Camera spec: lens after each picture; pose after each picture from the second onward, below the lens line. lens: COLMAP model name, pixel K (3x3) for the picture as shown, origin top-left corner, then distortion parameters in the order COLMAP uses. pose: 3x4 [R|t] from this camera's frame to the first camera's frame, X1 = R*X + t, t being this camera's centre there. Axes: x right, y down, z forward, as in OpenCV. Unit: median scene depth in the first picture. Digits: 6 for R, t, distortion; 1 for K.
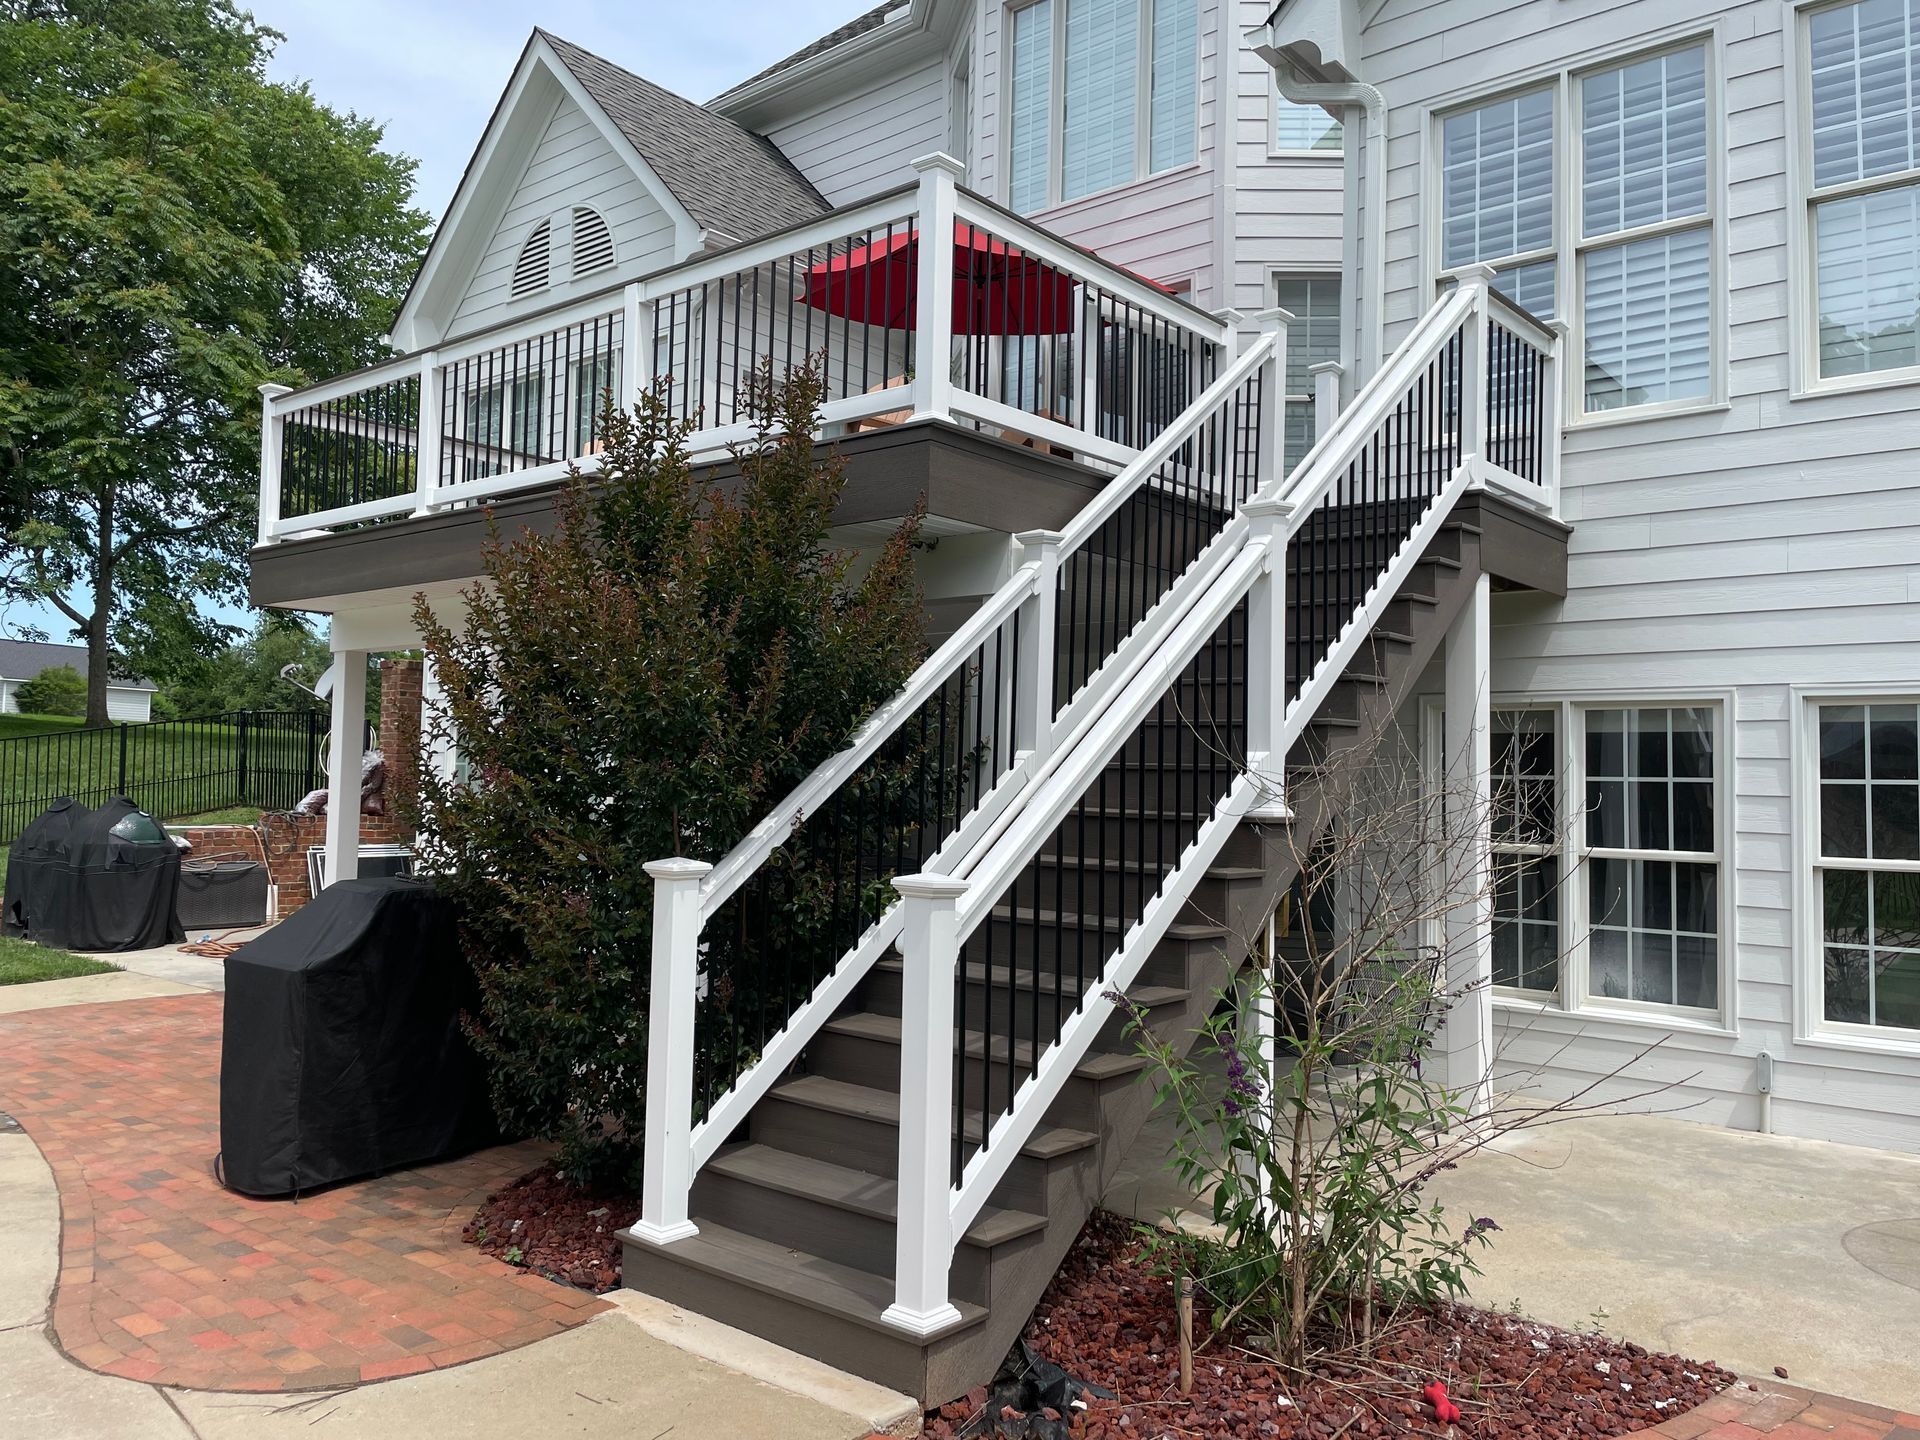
lens RADIAL K [[1433.0, 0, 941.0], [0, 1433.0, 710.6], [0, 0, 1]] dist [0.061498, -0.069234]
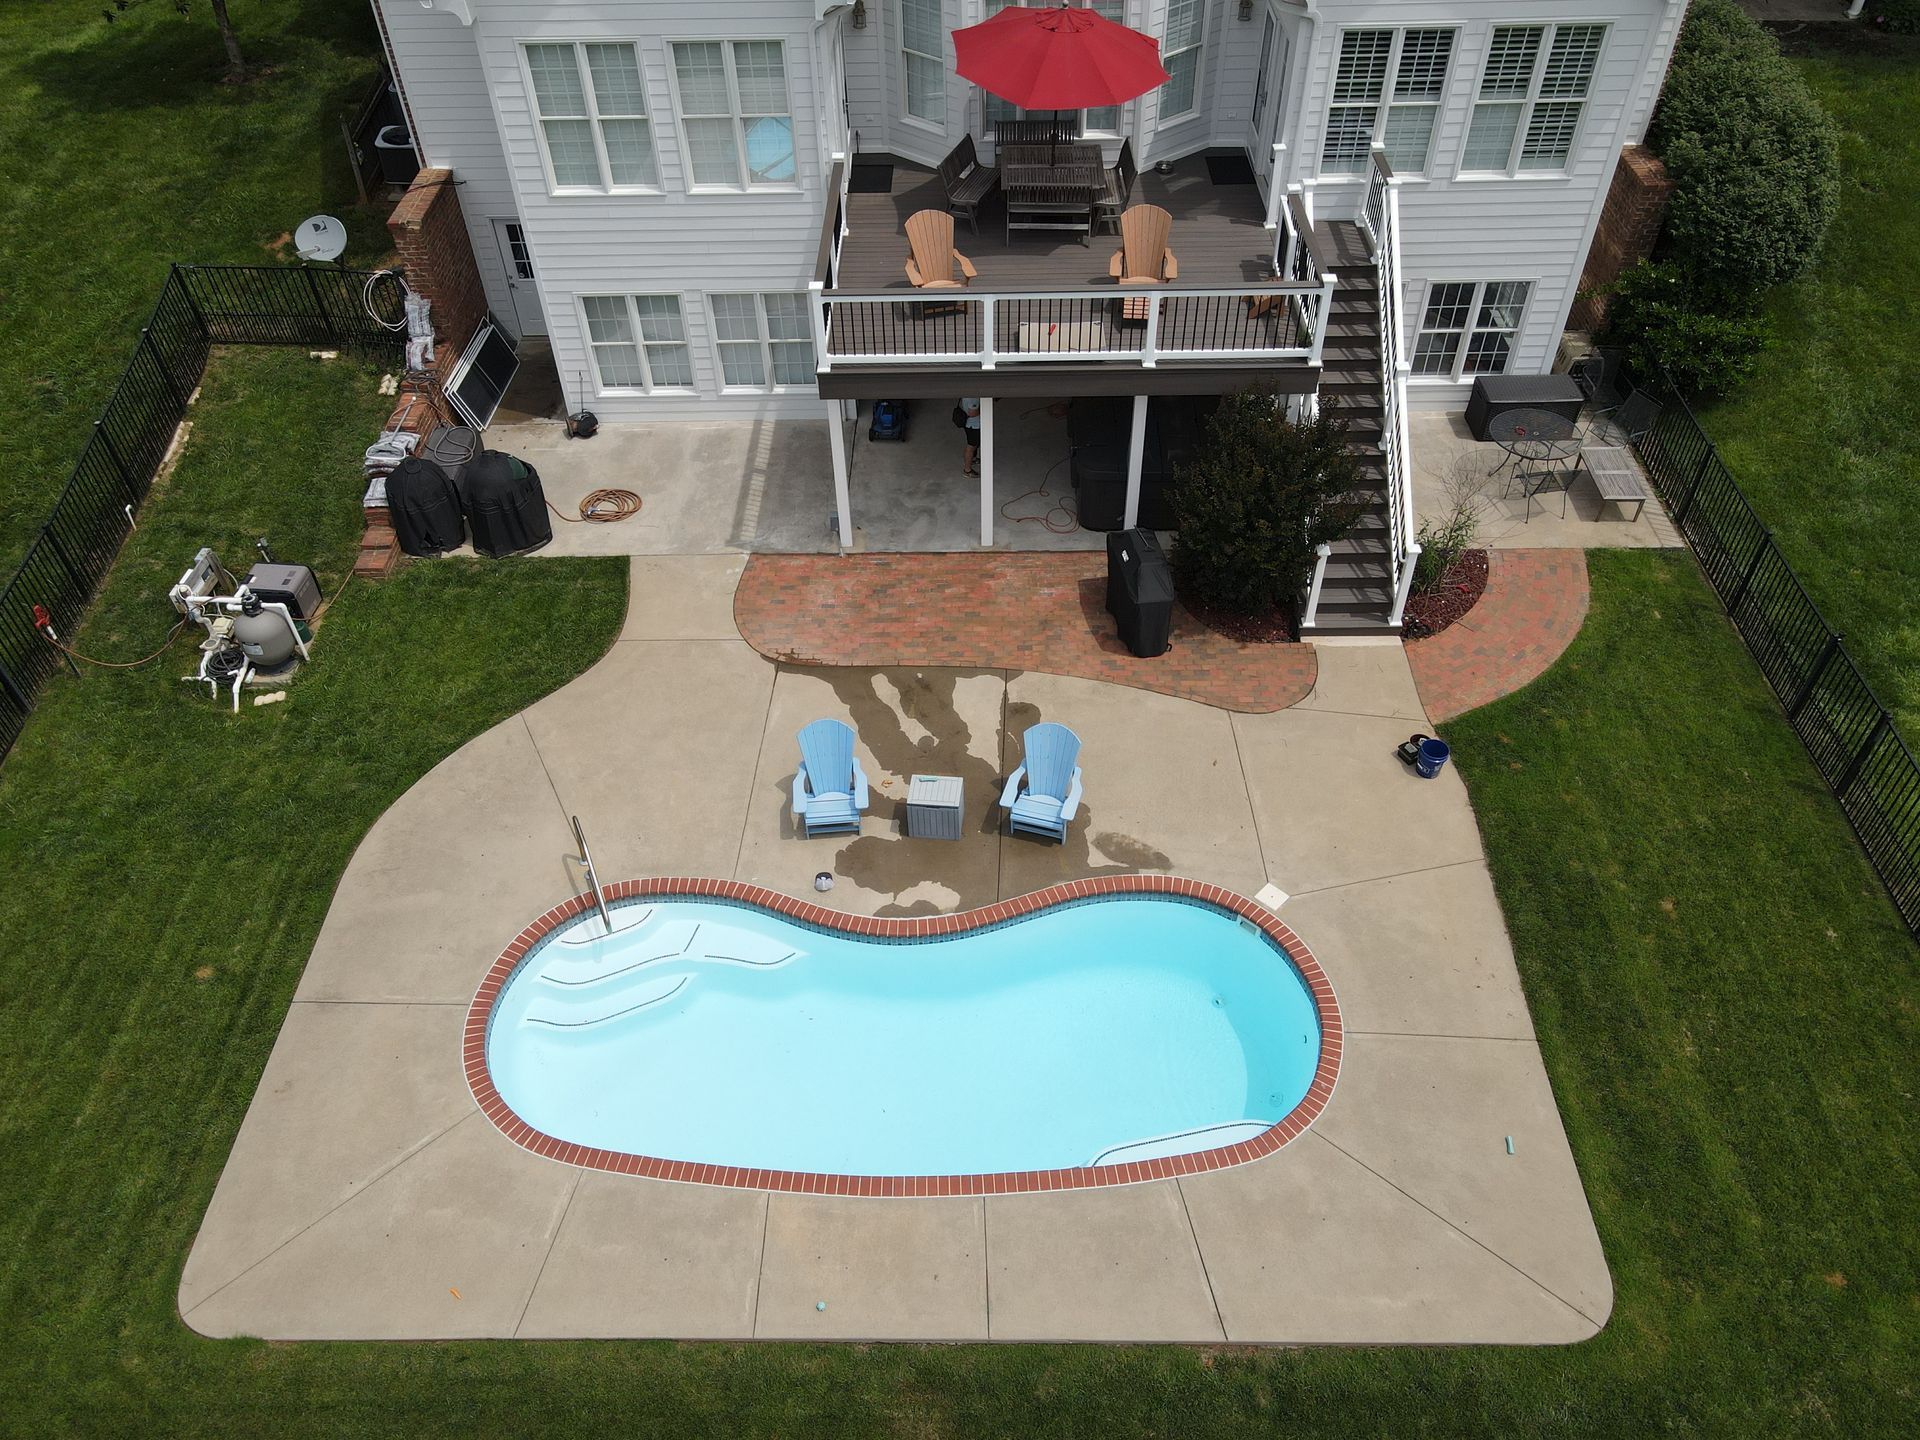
lens RADIAL K [[1397.1, 0, 959.9], [0, 1397.1, 700.8], [0, 0, 1]] dist [0.009872, 0.006641]
pose [[0.765669, -0.475527, 0.433157, -2.288839], [0.001969, 0.675133, 0.737693, -1.984605], [-0.643232, -0.563976, 0.517865, -0.427766]]
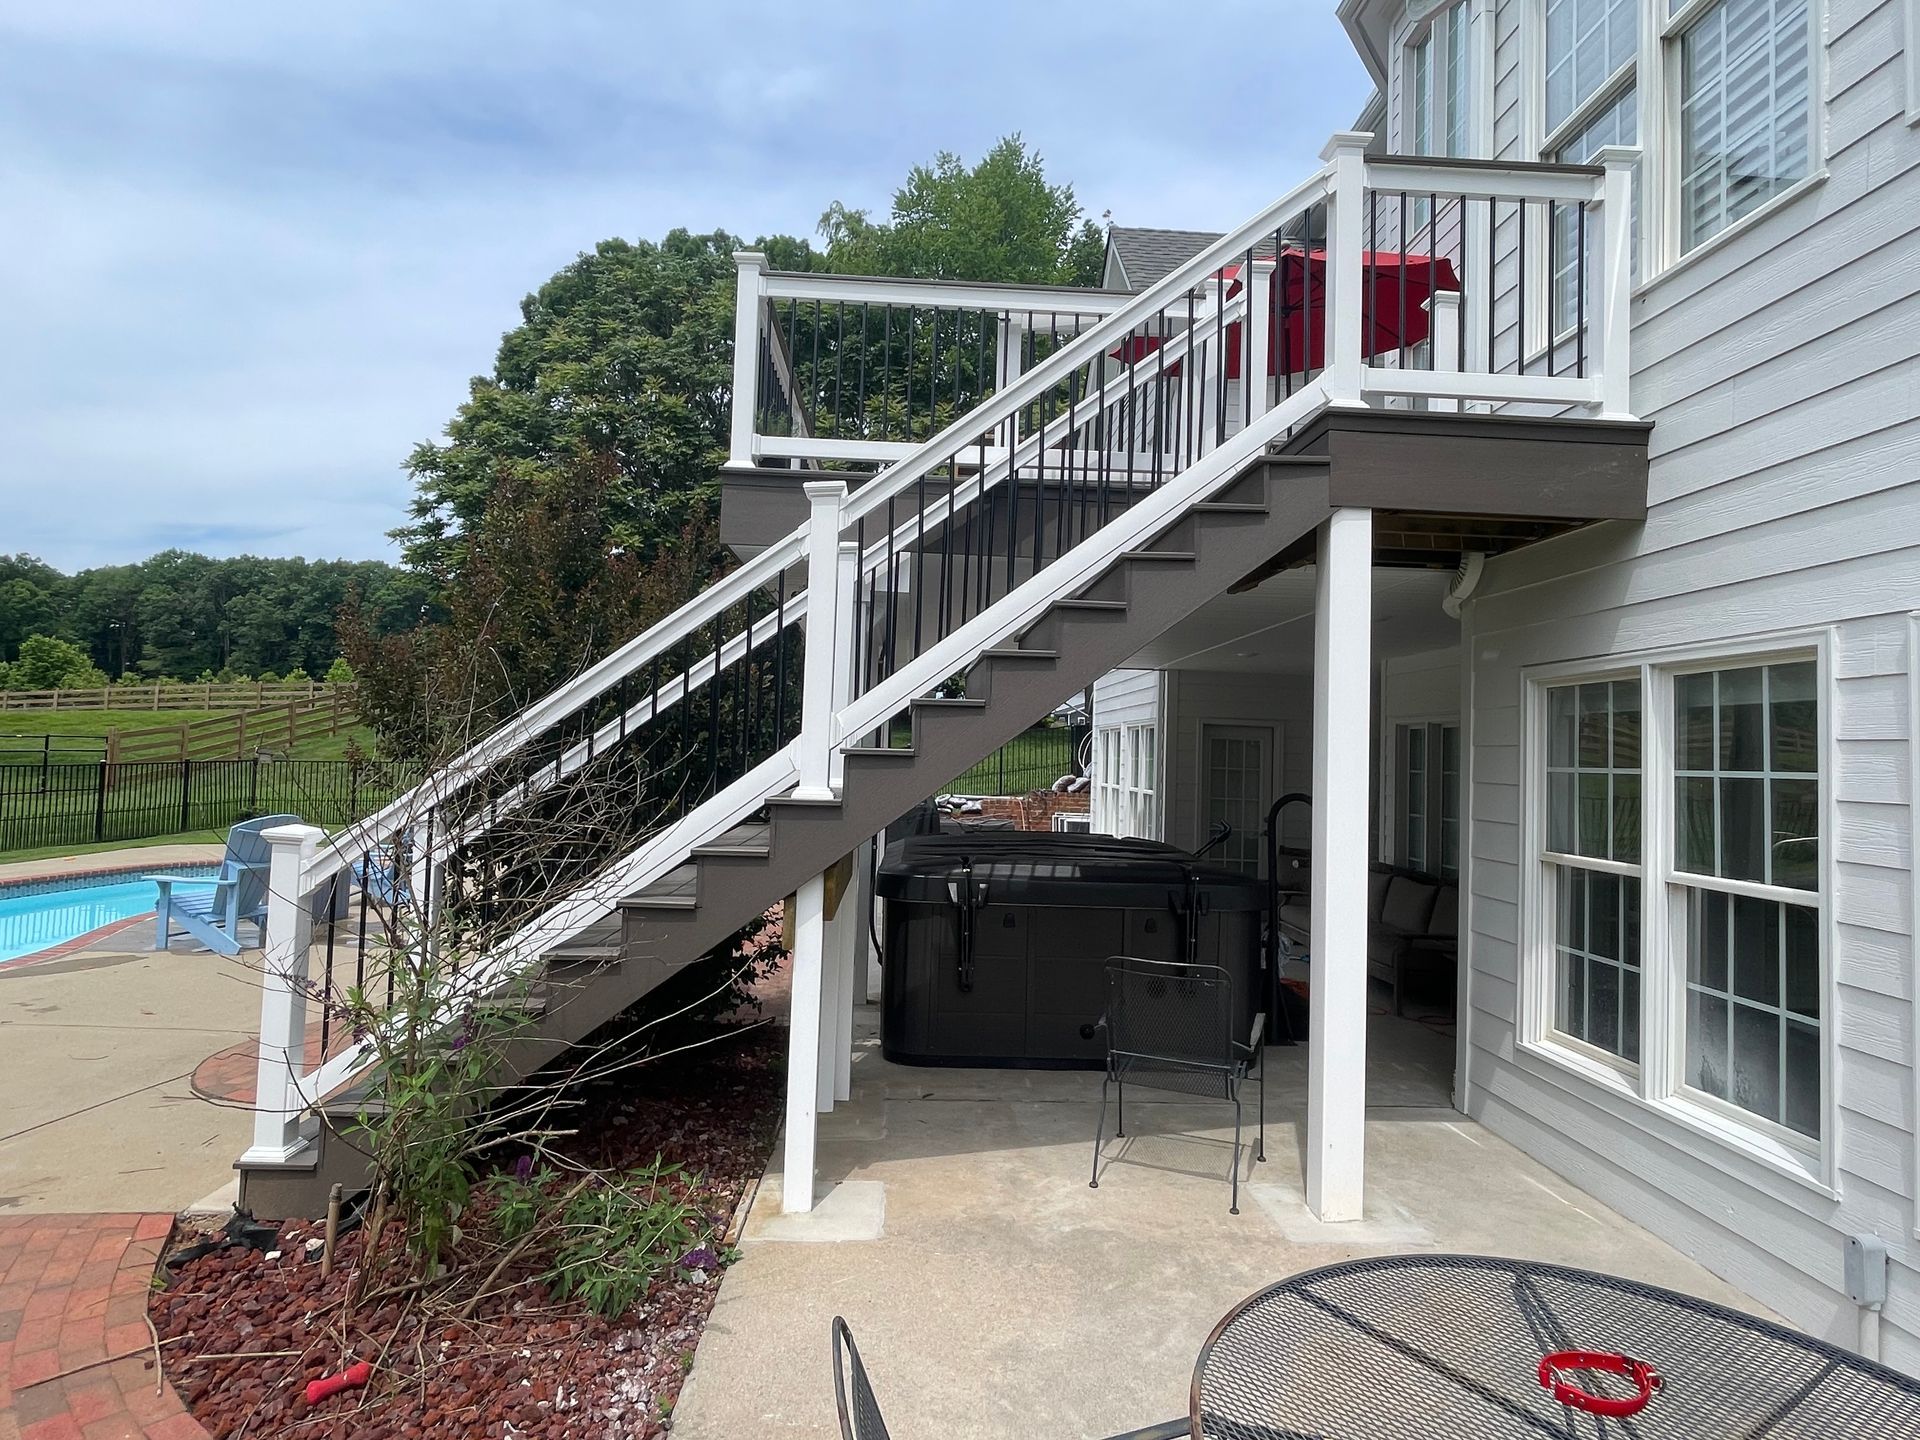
lens RADIAL K [[1019.5, 0, 964.1], [0, 1019.5, 712.2], [0, 0, 1]] dist [-0.008918, -0.000556]
pose [[0.686889, -0.029371, -0.726169, 0.762368], [0.018145, 0.999565, -0.023266, 0.030357], [0.726536, 0.002805, 0.687122, 0.551891]]
